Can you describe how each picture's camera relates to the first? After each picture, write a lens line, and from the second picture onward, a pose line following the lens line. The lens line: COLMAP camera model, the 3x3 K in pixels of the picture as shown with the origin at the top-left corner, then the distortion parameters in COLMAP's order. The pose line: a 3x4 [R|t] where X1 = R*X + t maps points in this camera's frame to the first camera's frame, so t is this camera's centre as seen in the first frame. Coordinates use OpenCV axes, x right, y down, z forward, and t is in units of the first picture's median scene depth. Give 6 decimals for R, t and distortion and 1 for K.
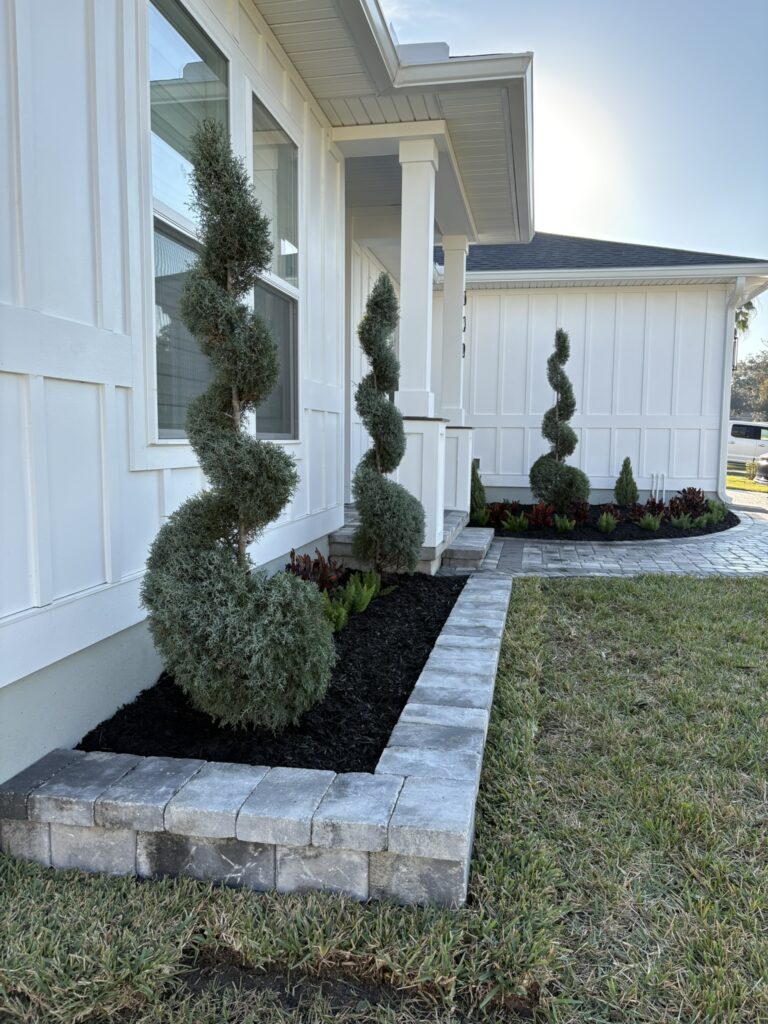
lens RADIAL K [[762.3, 0, 391.0], [0, 762.3, 518.3], [0, 0, 1]] dist [0.029714, -0.027062]
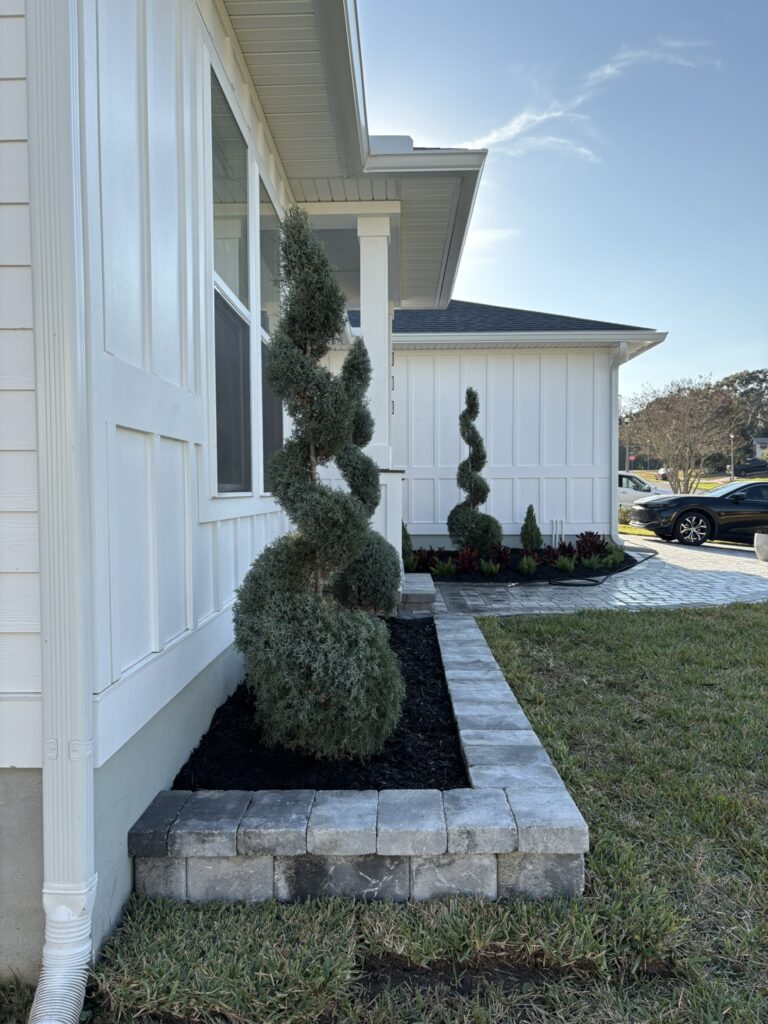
lens RADIAL K [[762.3, 0, 381.0], [0, 762.3, 514.8], [0, 0, 1]] dist [0.029714, -0.027062]
pose [[0.986914, -0.021085, 0.159863, -0.253722], [0.032653, 0.997006, -0.070085, 0.009454], [-0.157906, 0.074388, 0.984648, -0.078189]]
